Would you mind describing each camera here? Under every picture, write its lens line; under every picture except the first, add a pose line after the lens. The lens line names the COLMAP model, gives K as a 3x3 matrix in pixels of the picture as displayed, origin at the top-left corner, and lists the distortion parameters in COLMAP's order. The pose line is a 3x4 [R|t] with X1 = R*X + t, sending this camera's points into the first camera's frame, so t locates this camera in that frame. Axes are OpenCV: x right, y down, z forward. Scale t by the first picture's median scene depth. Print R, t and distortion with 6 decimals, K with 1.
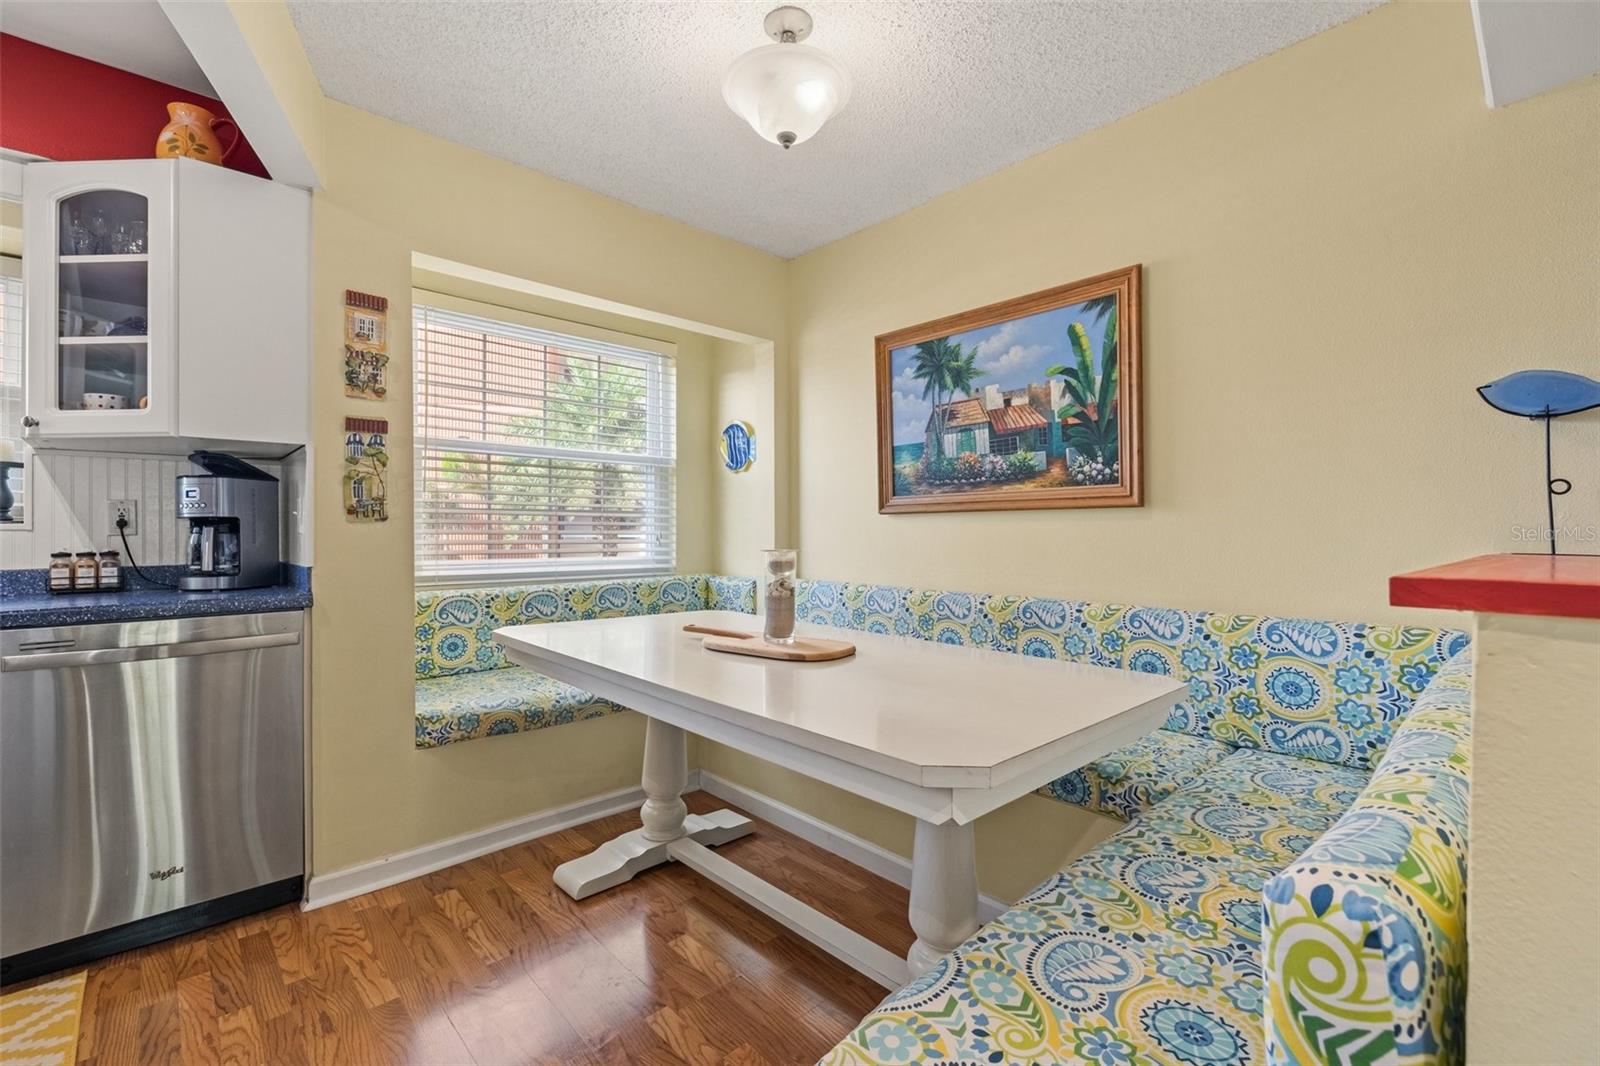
lens RADIAL K [[699.2, 0, 794.9], [0, 699.2, 532.8], [0, 0, 1]] dist [-0.001529, 0.000273]
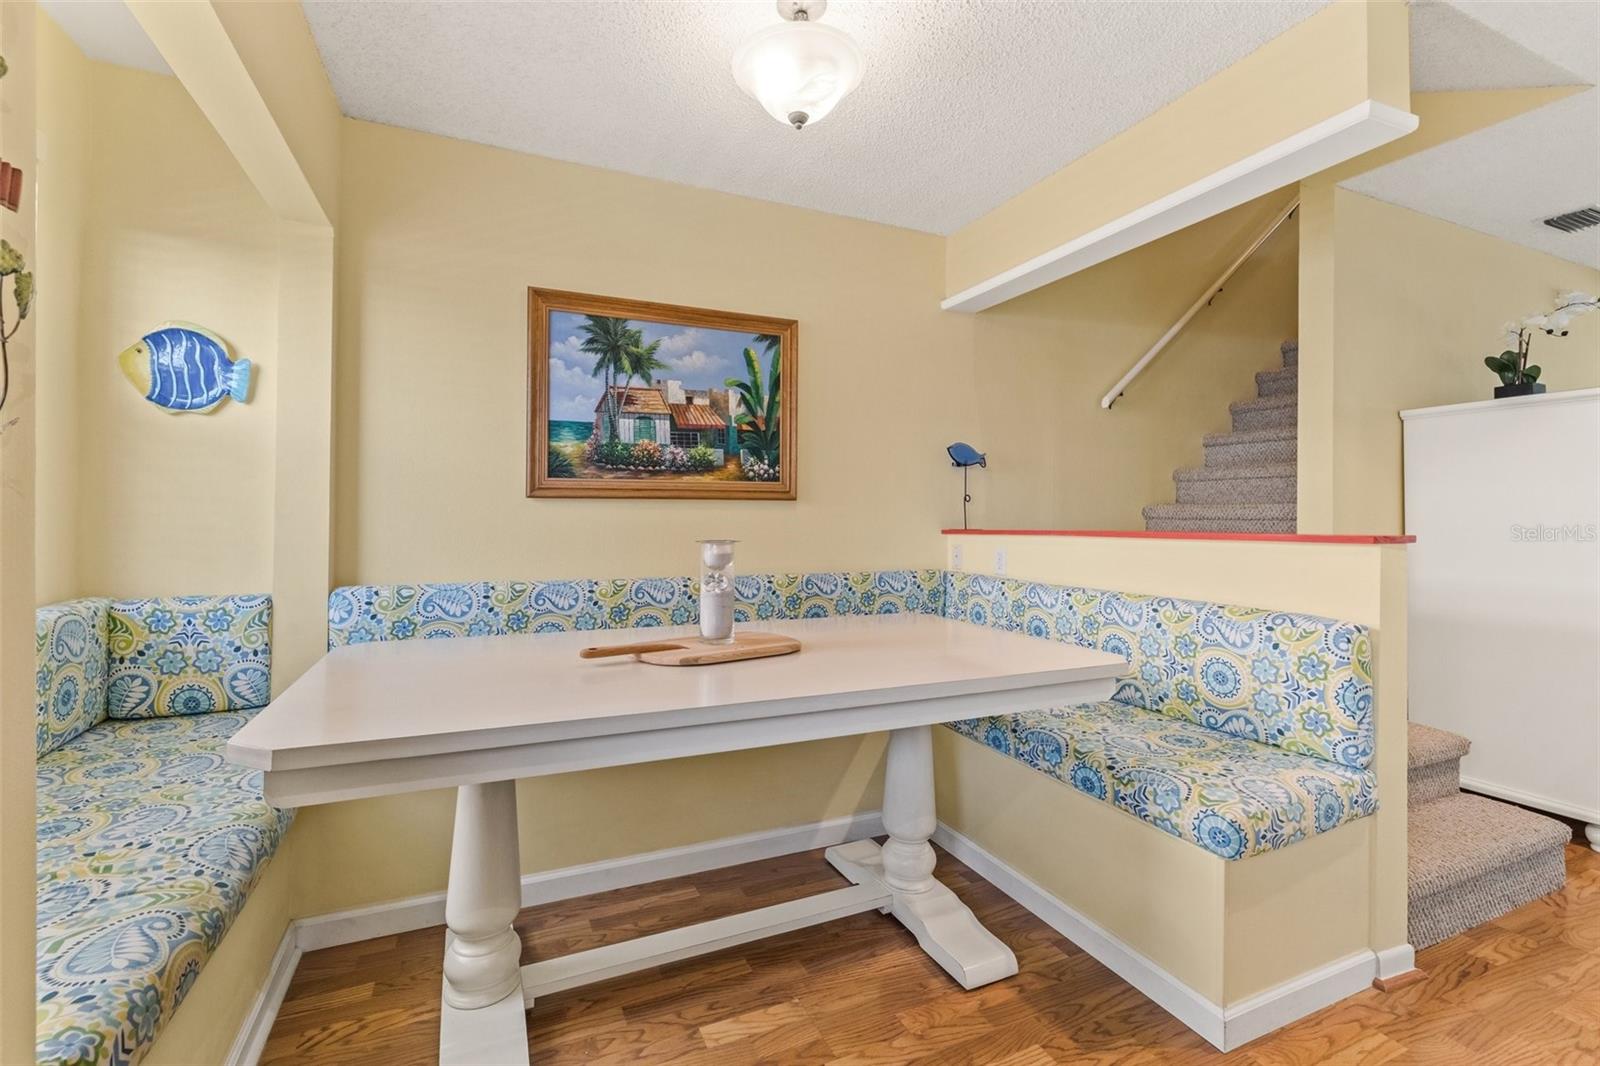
lens RADIAL K [[696.9, 0, 790.8], [0, 696.9, 511.9], [0, 0, 1]] dist [-0.000951, -0.000146]
pose [[0.318261, 0.004834, 0.947991, -0.667267], [-0.004300, 0.999984, -0.003655, -0.008376], [-0.947993, -0.002913, 0.318277, 0.495021]]
